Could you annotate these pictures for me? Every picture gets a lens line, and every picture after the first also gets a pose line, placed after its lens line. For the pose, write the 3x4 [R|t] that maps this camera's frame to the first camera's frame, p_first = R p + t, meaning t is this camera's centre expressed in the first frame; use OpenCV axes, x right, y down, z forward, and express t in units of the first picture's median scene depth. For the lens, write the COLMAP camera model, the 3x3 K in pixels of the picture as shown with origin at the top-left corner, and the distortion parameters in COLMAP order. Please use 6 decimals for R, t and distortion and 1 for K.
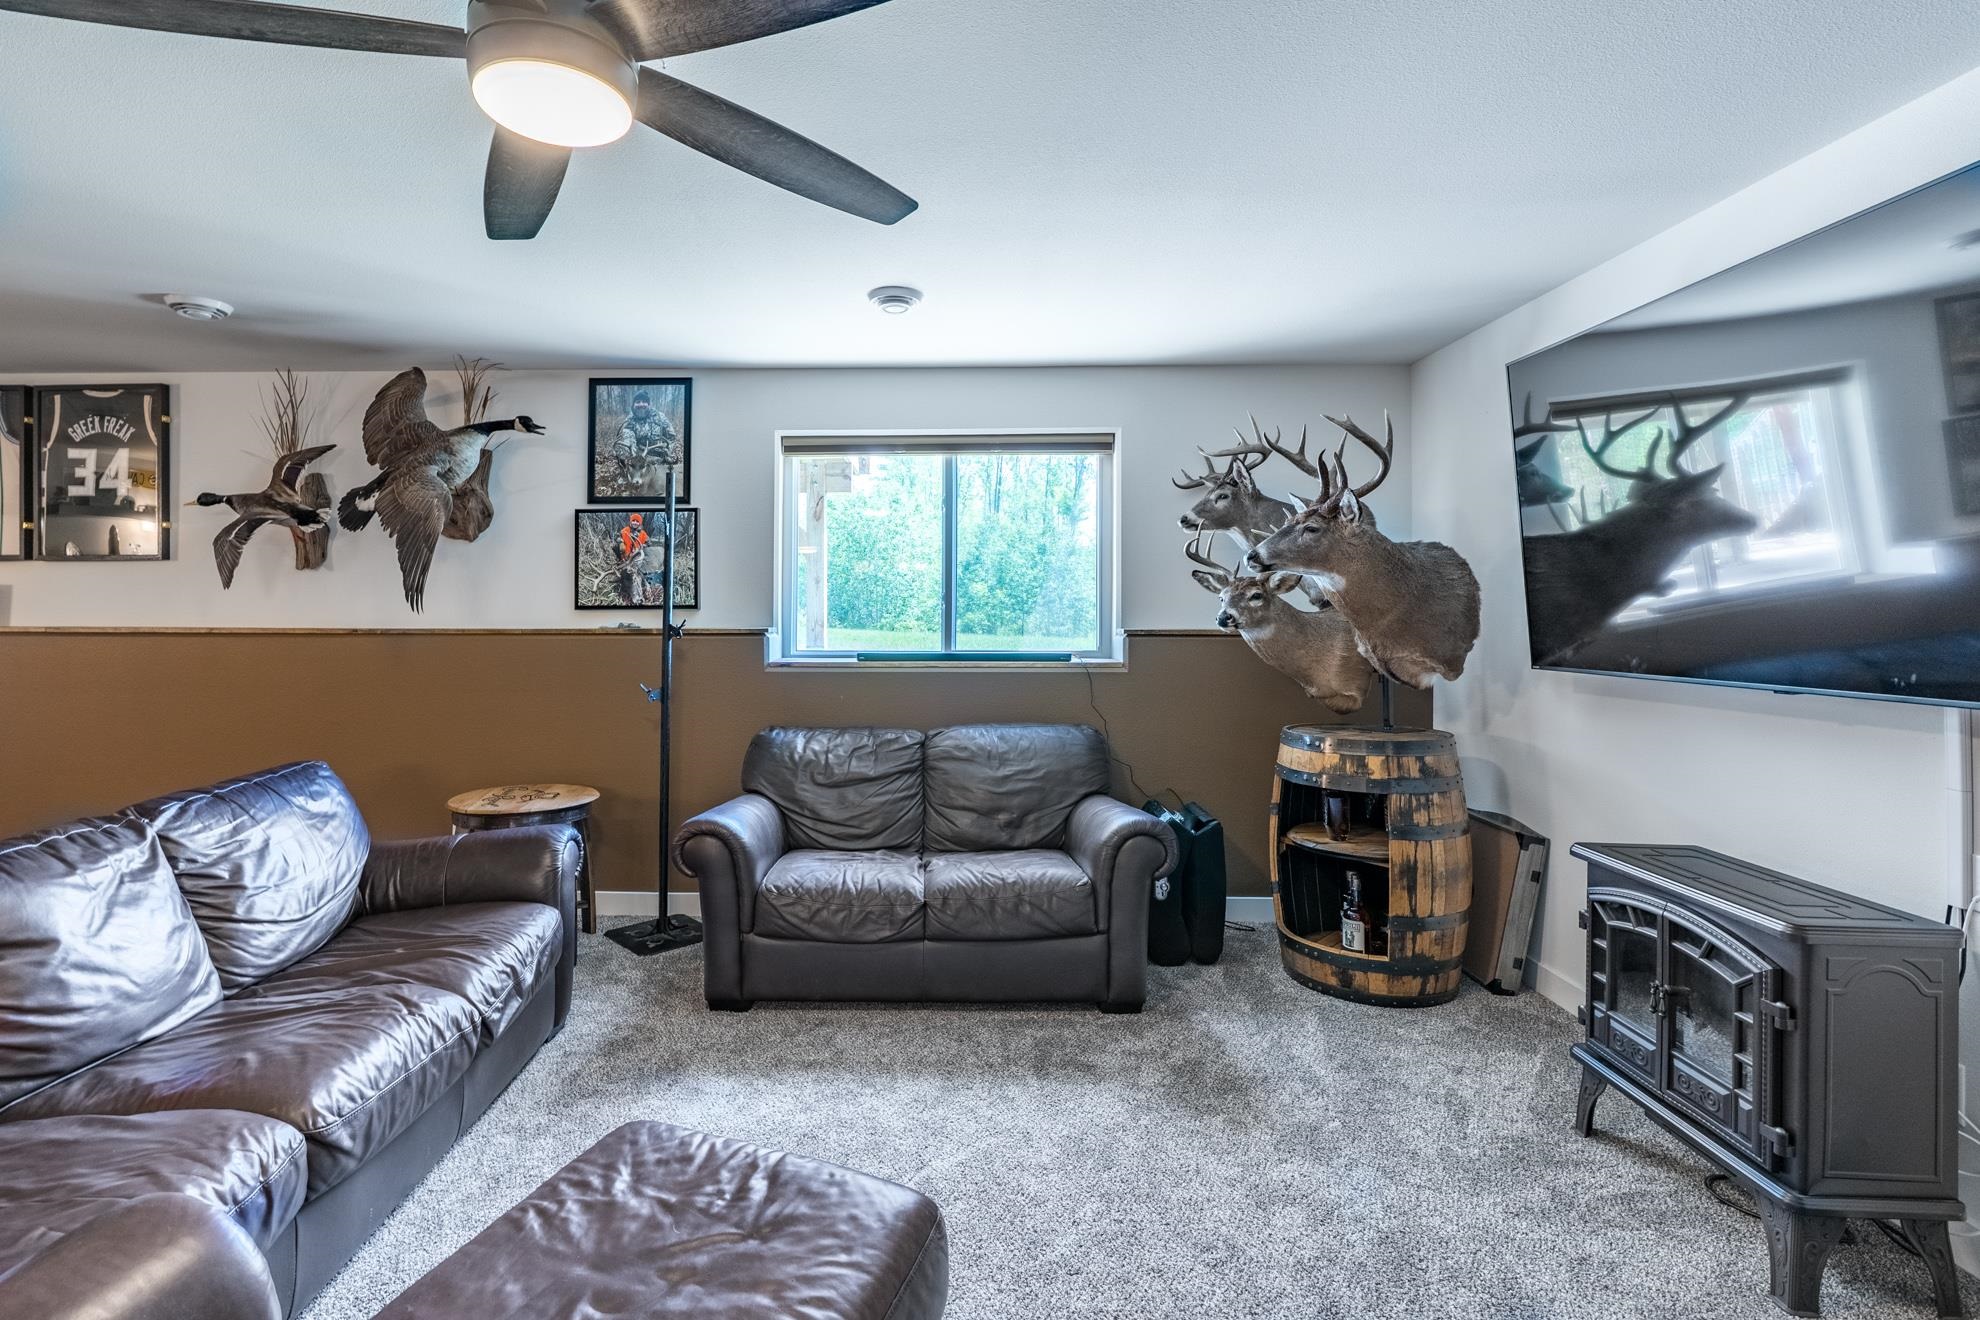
lens RADIAL K [[924.6, 0, 925.2], [0, 924.6, 597.5], [0, 0, 1]] dist [-0.002948, -0.000214]
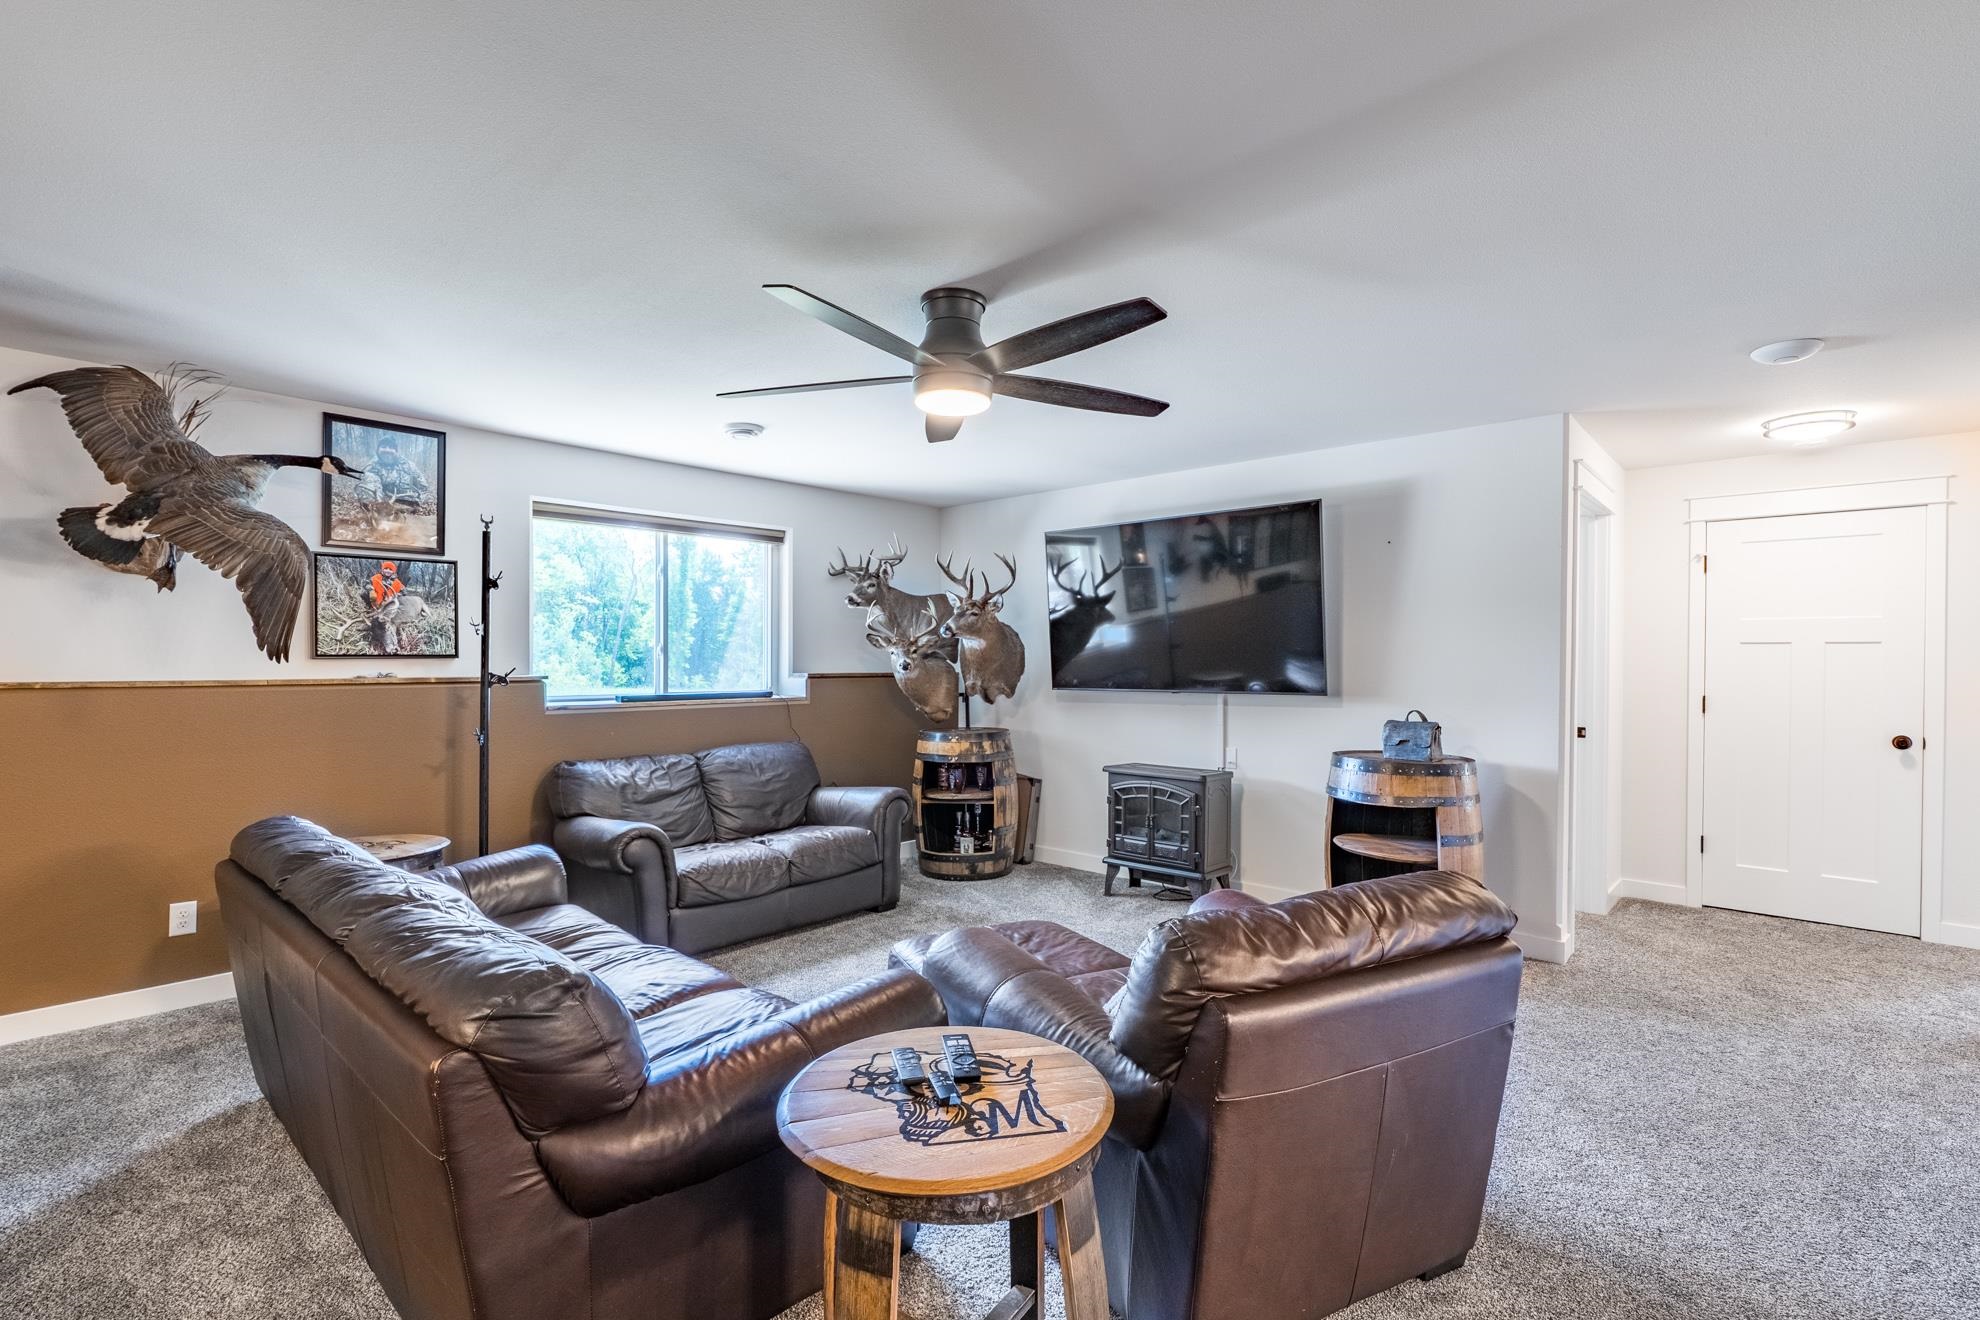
lens RADIAL K [[896.4, 0, 984.7], [0, 896.4, 661.3], [0, 0, 1]] dist [-0.001603, -0.000004]
pose [[0.664760, -0.000717, 0.747057, -0.655902], [-0.010437, 0.999893, 0.010246, -0.000853], [-0.746984, -0.014608, 0.664681, -0.120459]]
